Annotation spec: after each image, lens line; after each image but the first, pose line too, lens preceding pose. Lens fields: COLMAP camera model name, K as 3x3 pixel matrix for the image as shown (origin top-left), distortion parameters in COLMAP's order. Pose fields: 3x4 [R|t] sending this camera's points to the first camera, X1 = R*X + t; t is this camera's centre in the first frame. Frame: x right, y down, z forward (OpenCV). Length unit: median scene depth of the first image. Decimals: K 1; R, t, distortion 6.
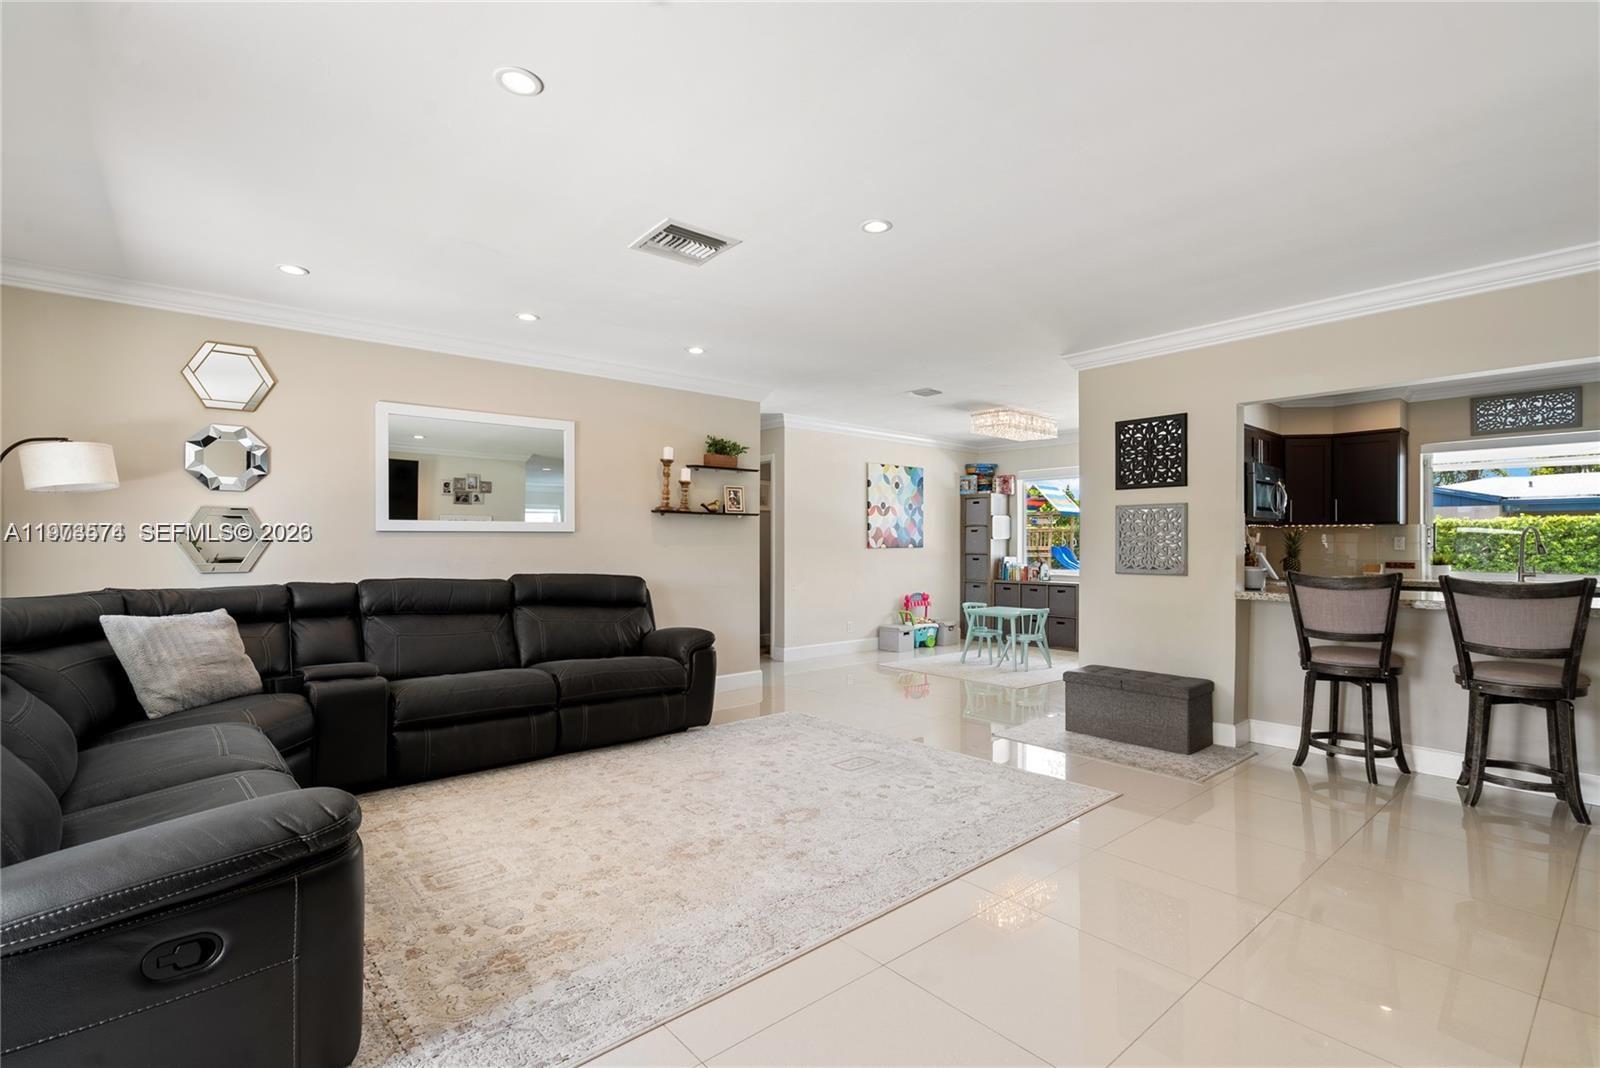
lens RADIAL K [[738.6, 0, 792.9], [0, 738.6, 544.5], [0, 0, 1]] dist [0.000274, 0.000076]
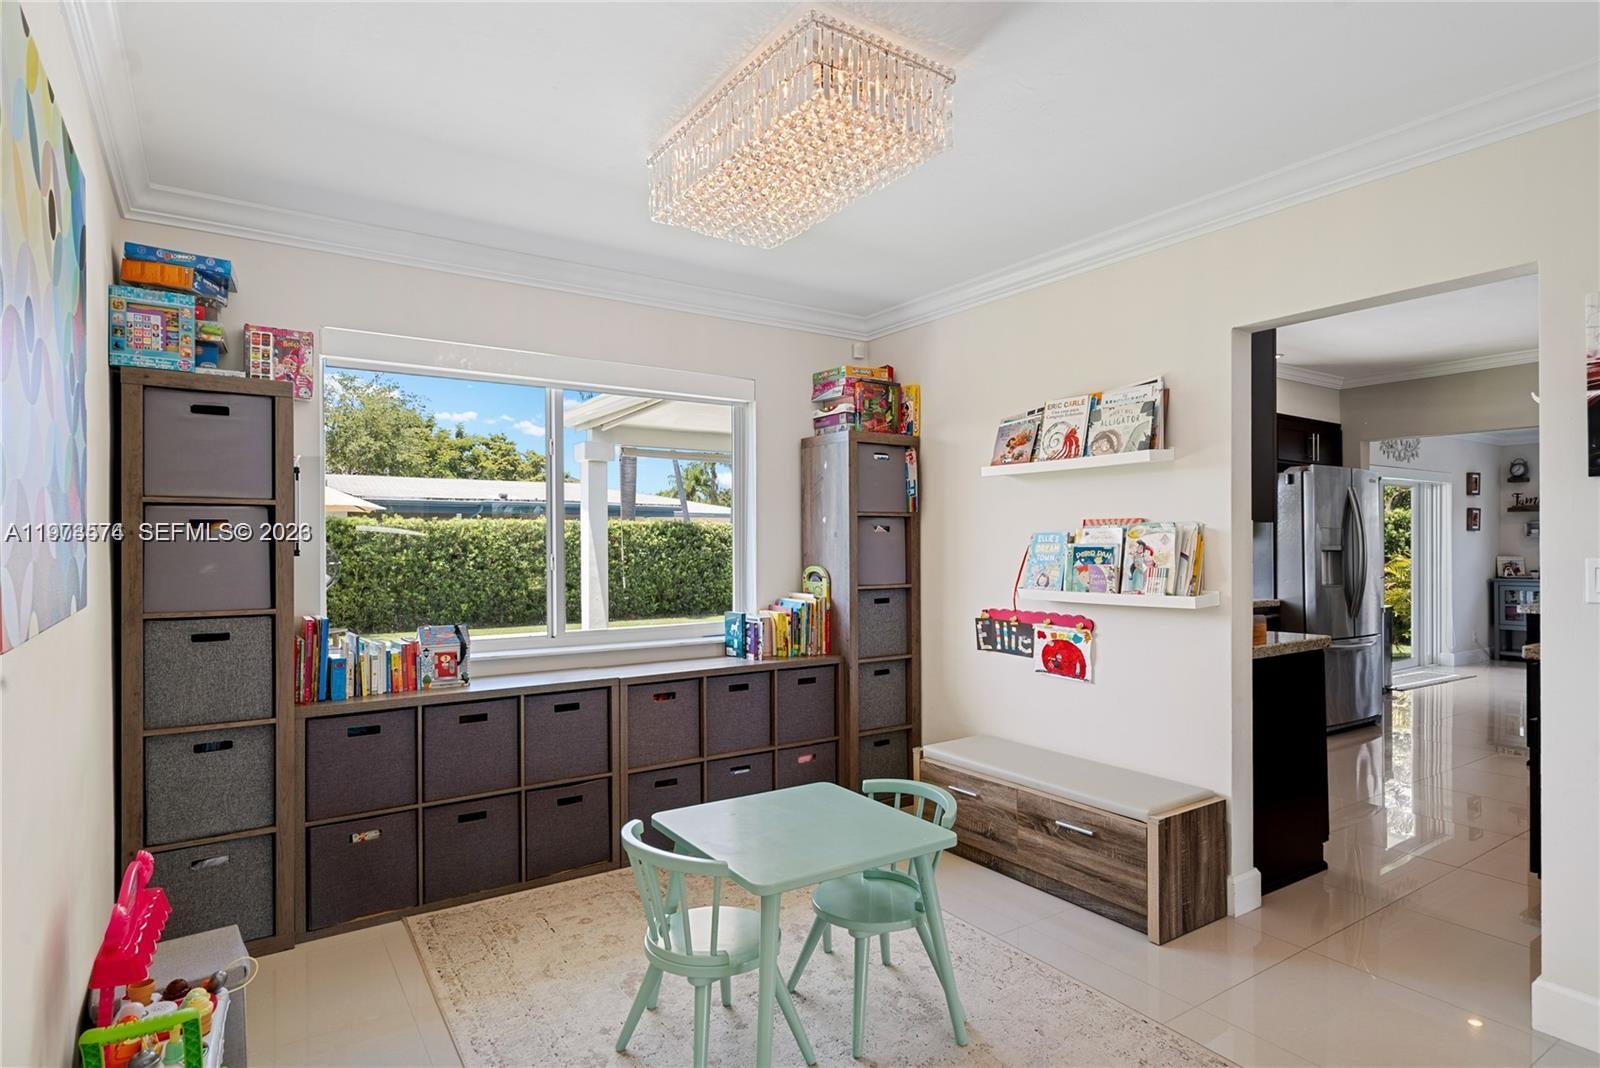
lens RADIAL K [[853.3, 0, 799.1], [0, 853.3, 540.2], [0, 0, 1]] dist [-0.004474, -0.000232]
pose [[0.102937, 0.001854, 0.994686, -0.018206], [0.003845, 0.999990, -0.002261, -0.012801], [-0.994680, 0.004057, 0.102929, 0.870520]]
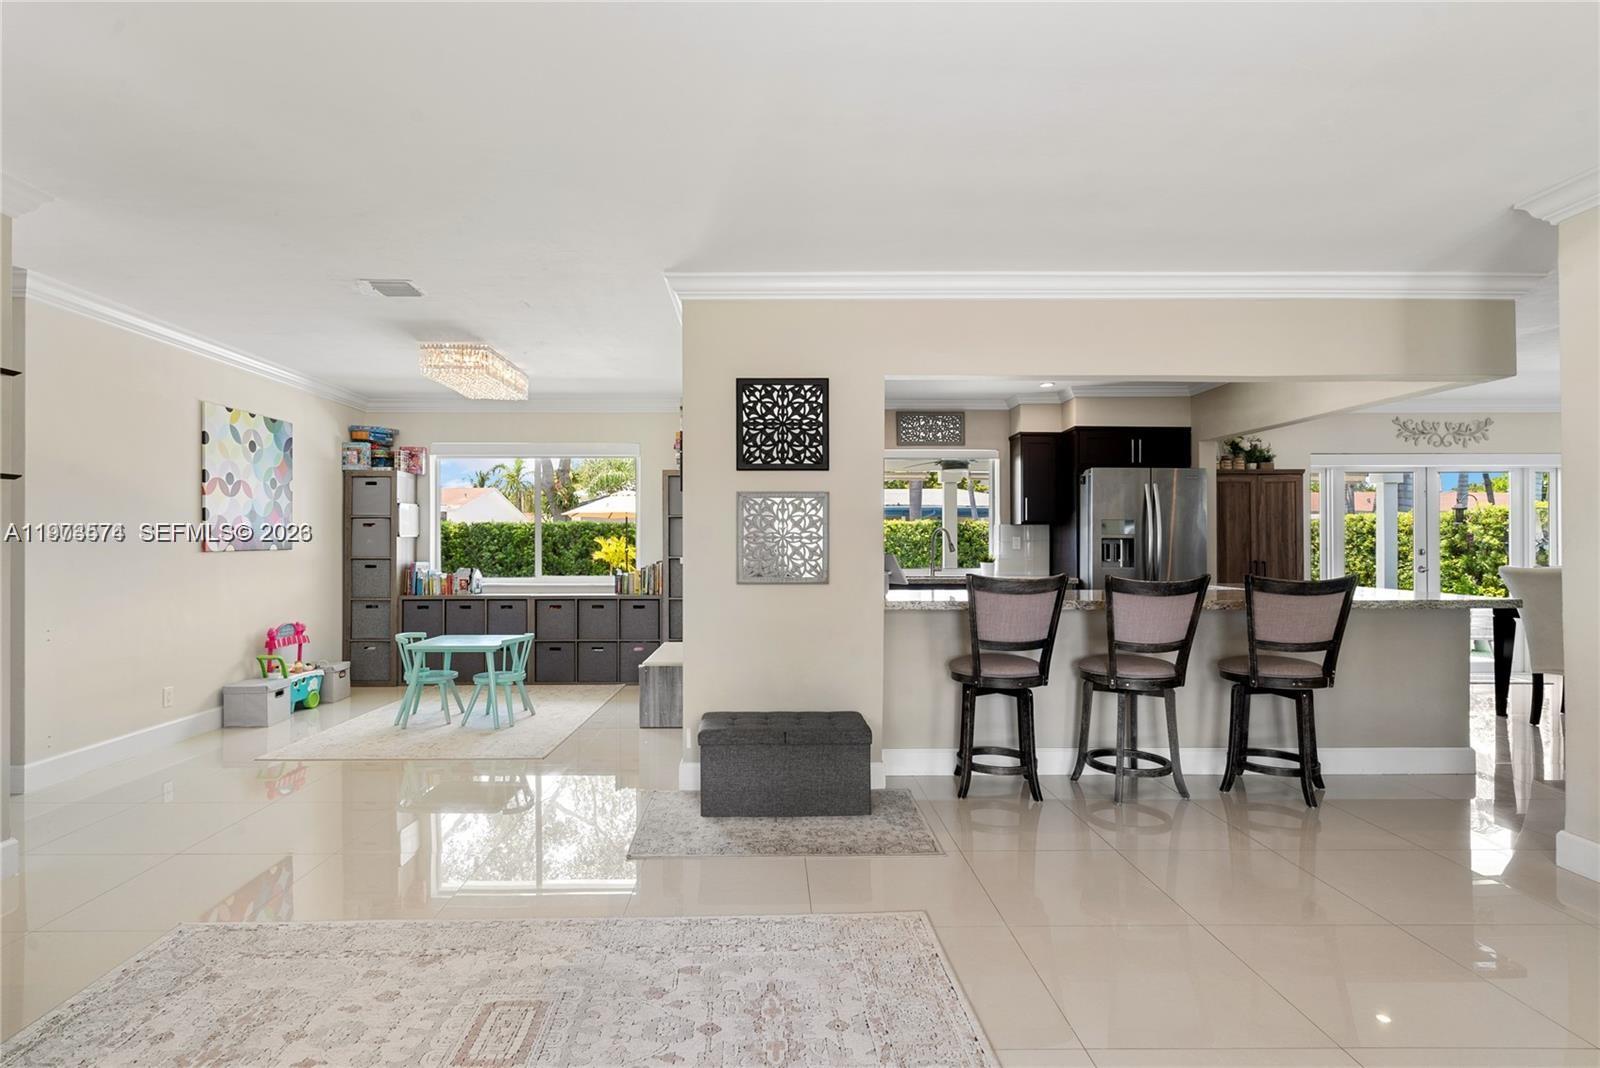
lens RADIAL K [[804.2, 0, 786.4], [0, 804.2, 538.9], [0, 0, 1]] dist [-0.001062, -0.000104]
pose [[0.638881, 0.002947, 0.769300, -0.086703], [0.002311, 0.999981, -0.005750, -0.000389], [-0.769302, 0.005451, 0.638862, 0.261811]]
